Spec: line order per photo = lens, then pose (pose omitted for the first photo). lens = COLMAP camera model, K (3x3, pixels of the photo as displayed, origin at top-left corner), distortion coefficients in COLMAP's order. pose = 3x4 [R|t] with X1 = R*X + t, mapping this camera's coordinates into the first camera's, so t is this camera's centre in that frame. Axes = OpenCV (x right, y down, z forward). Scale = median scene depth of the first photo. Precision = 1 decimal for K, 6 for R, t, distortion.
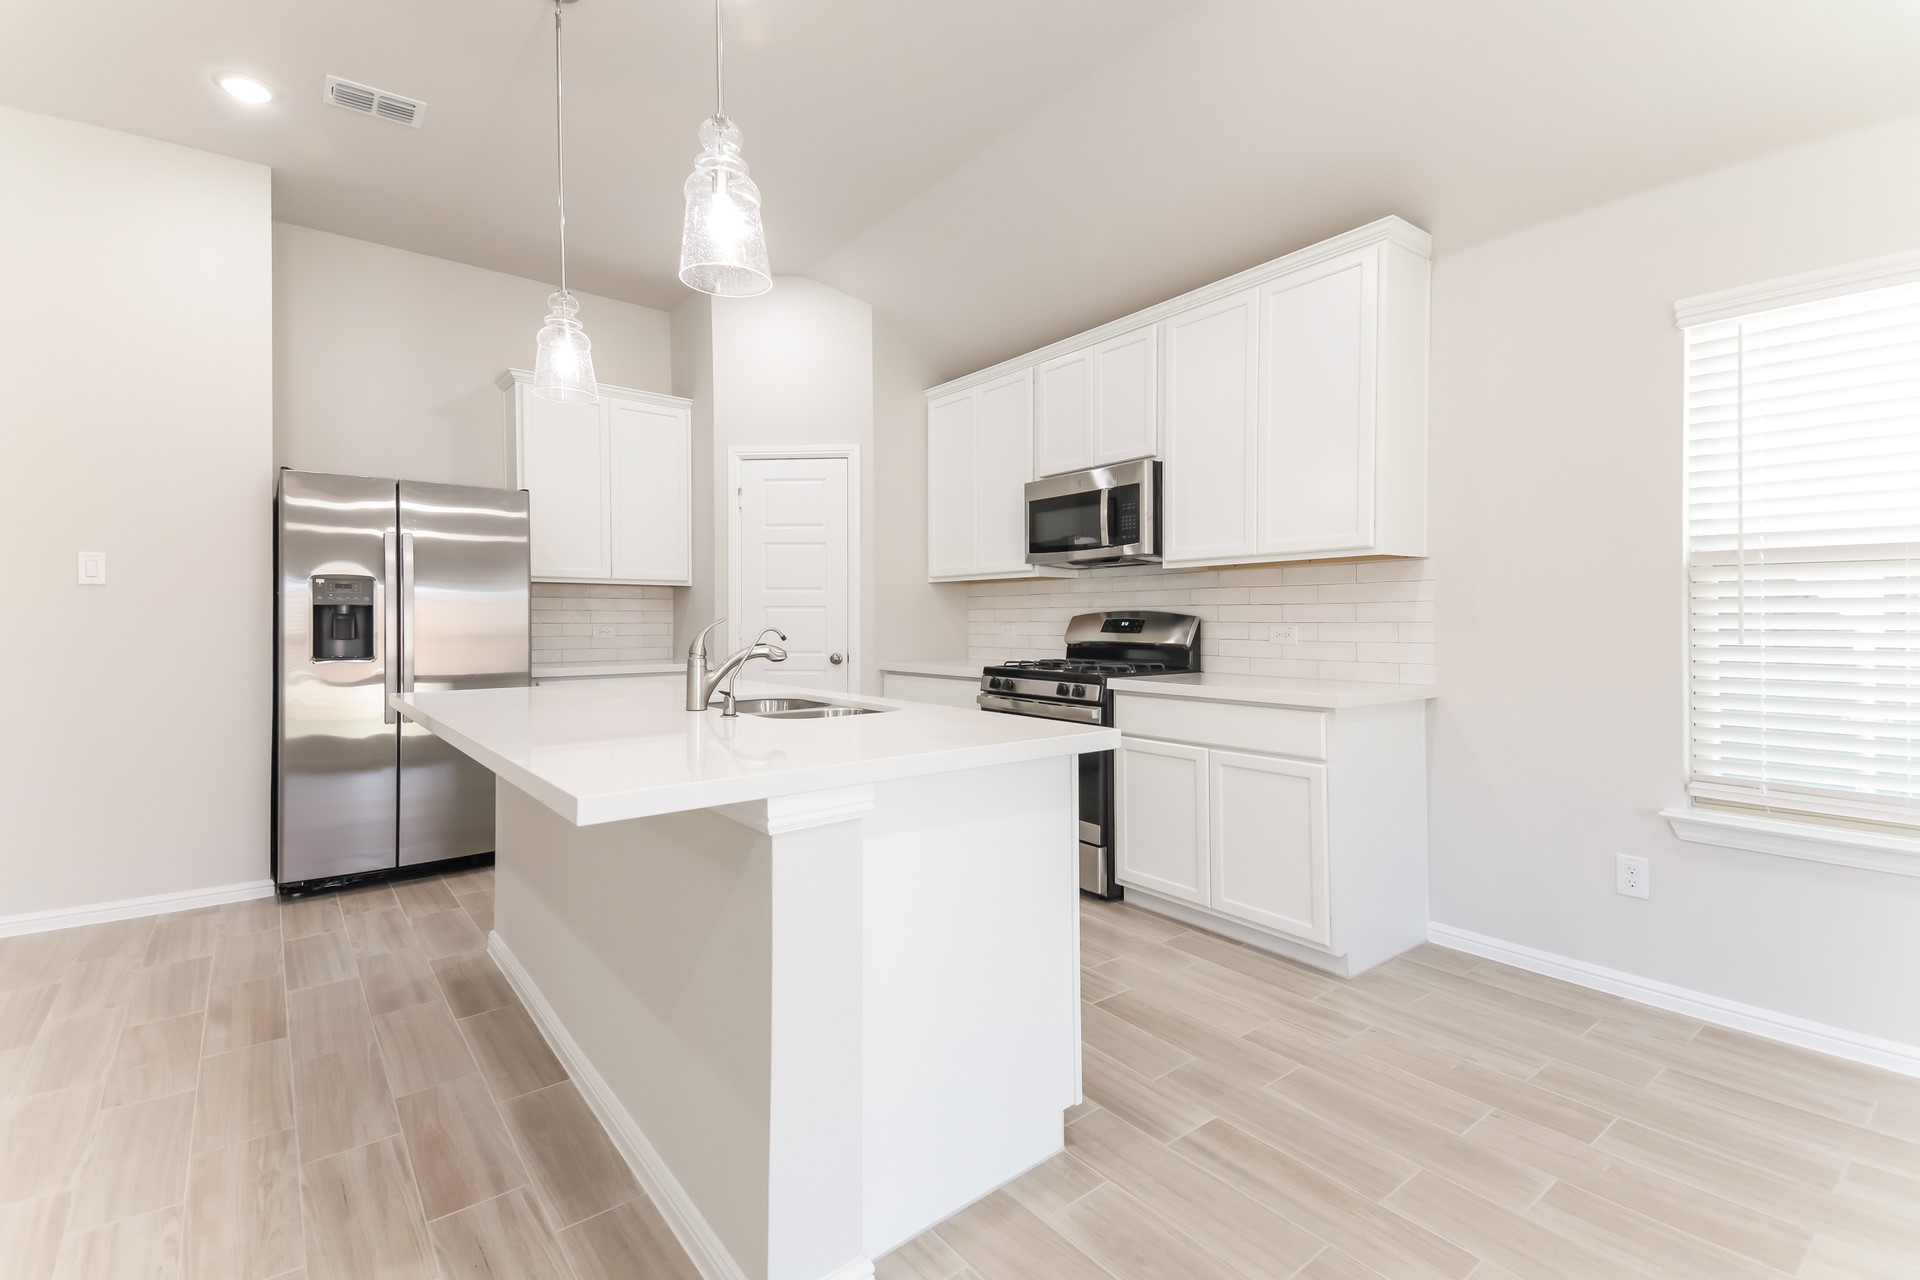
lens RADIAL K [[855.4, 0, 956.2], [0, 855.4, 618.3], [0, 0, 1]] dist [0.104670, -0.057278]
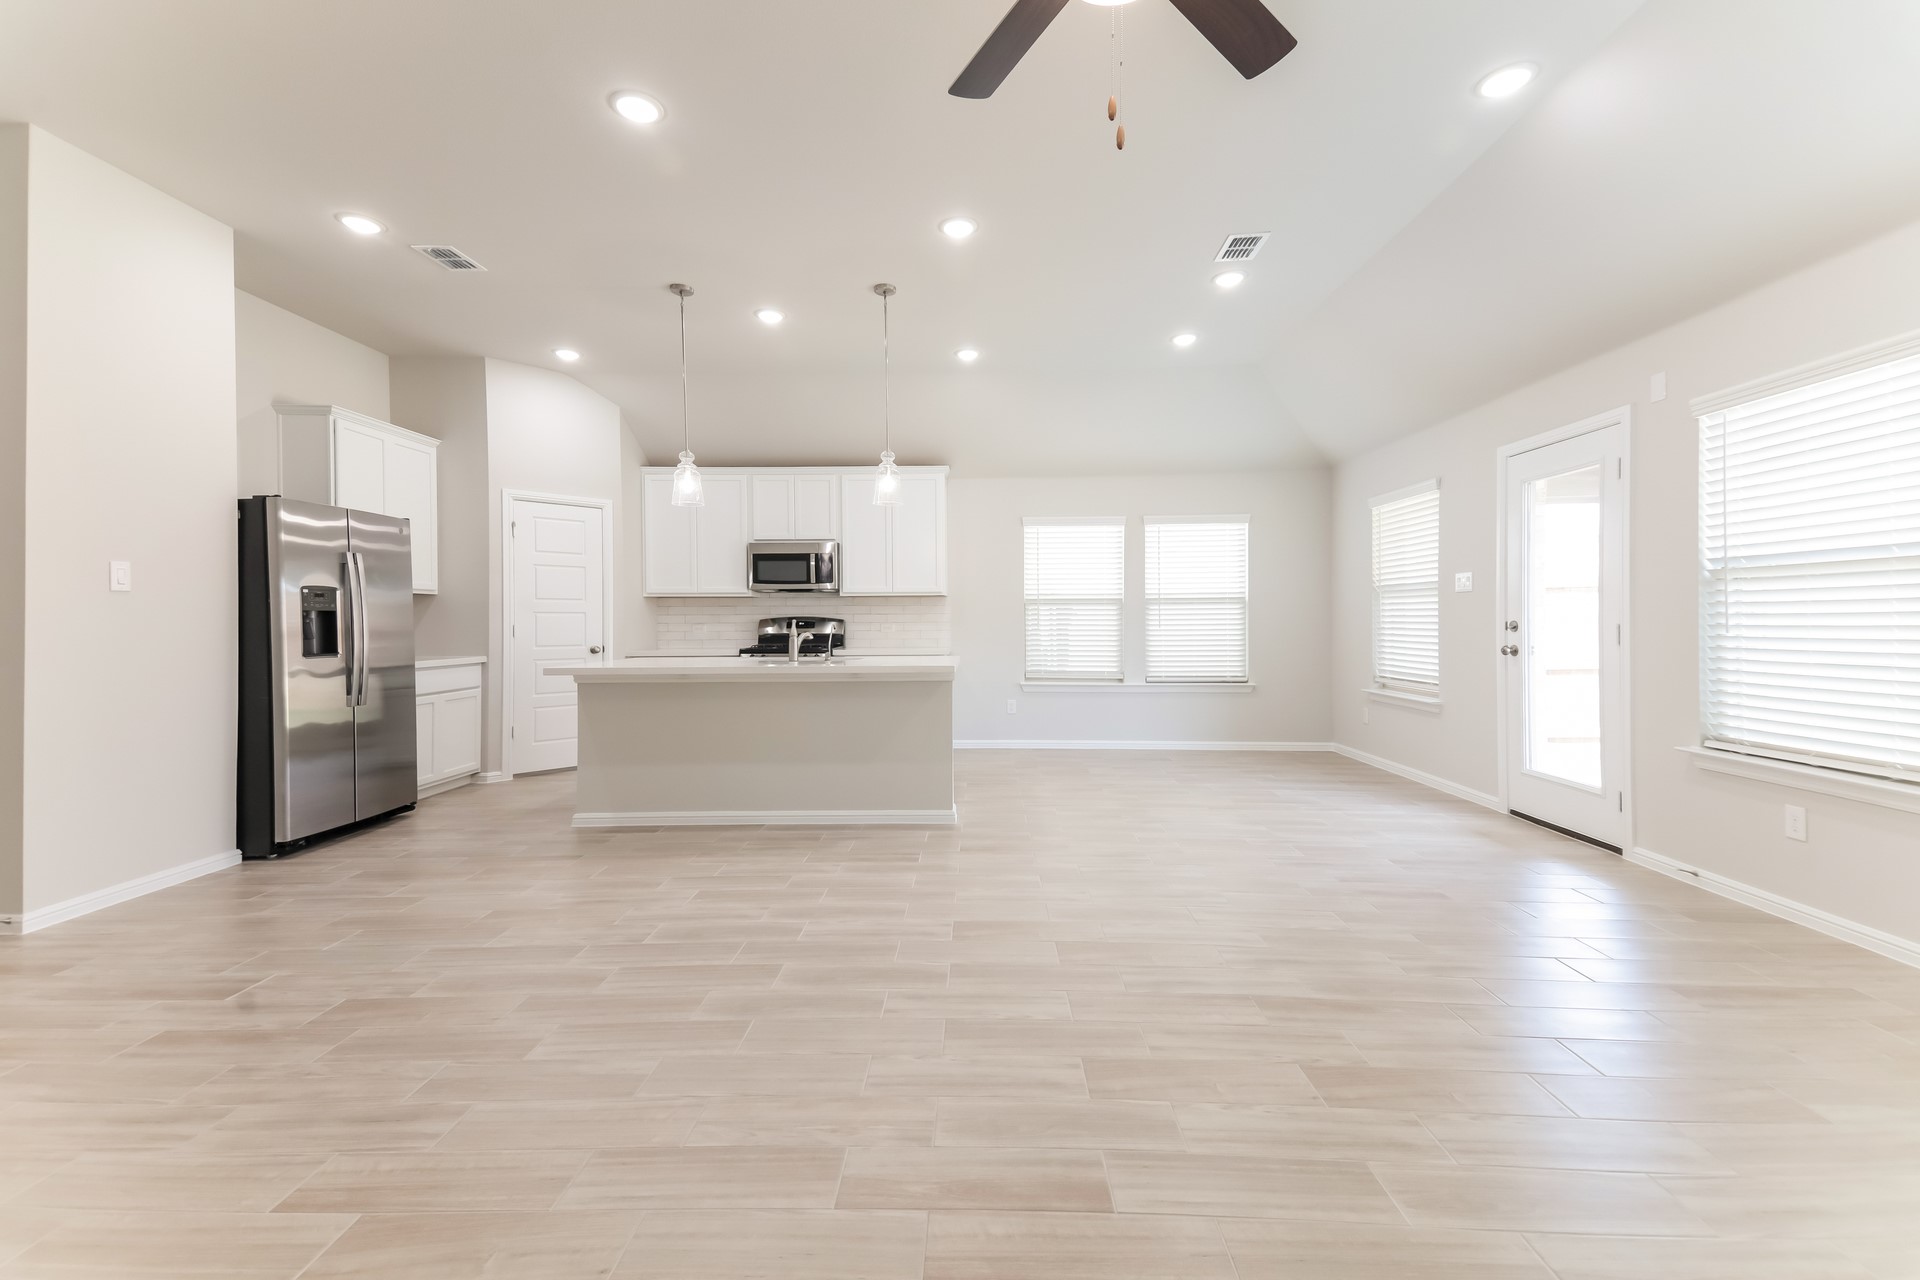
lens RADIAL K [[807.8, 0, 955.3], [0, 807.8, 623.4], [0, 0, 1]] dist [0.135978, -0.057481]
pose [[0.642940, -0.004512, 0.765903, -1.046026], [0.002259, 0.999989, 0.003995, -0.000358], [-0.765913, -0.000838, 0.642944, -0.433010]]
